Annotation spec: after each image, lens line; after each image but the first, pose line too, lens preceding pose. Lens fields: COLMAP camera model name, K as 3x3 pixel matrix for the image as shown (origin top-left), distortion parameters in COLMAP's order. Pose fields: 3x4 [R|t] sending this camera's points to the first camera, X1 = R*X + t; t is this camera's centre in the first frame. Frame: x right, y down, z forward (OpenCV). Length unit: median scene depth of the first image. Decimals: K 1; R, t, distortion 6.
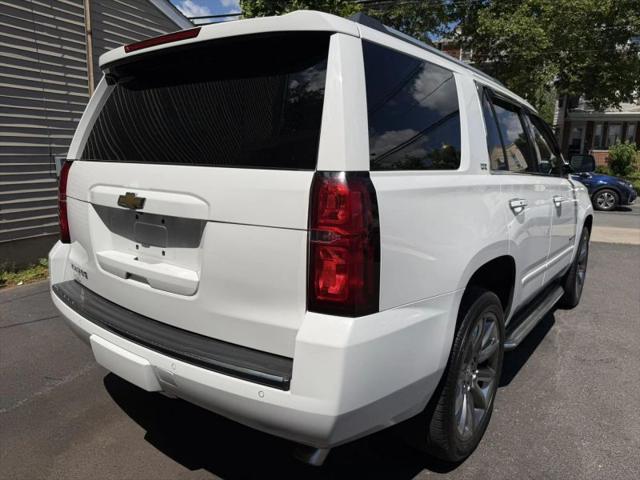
lens RADIAL K [[456.3, 0, 323.4], [0, 456.3, 237.4], [0, 0, 1]] dist [0.002742, -0.019742]
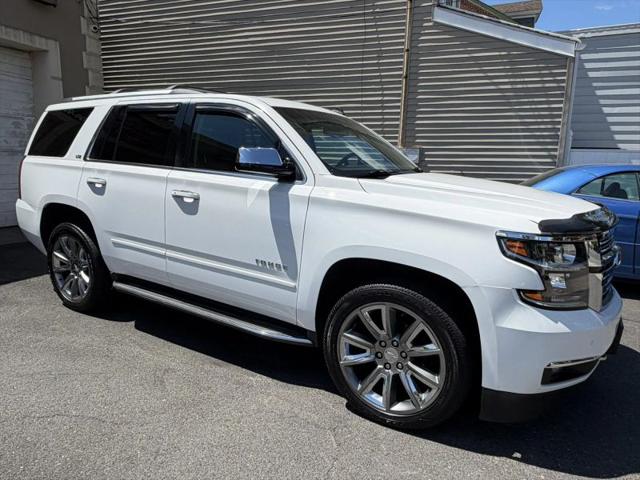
lens RADIAL K [[366.4, 0, 321.8], [0, 366.4, 262.5], [0, 0, 1]] dist [-0.005475, -0.002988]
pose [[0.158621, 0.249413, -0.955318, 1.821066], [-0.192438, 0.956822, 0.217853, -0.231083], [0.968404, 0.149283, 0.199769, 1.564127]]
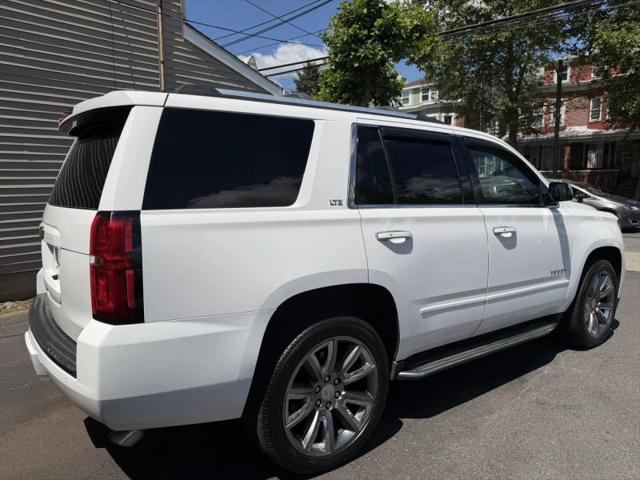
lens RADIAL K [[456.4, 0, 320.0], [0, 456.4, 240.0], [0, 0, 1]] dist [-0.000798, -0.014137]
pose [[0.959738, 0.004998, -0.280851, 0.573279], [-0.021282, 0.998262, -0.054961, -0.002681], [0.280088, 0.058725, 0.958176, -0.051254]]
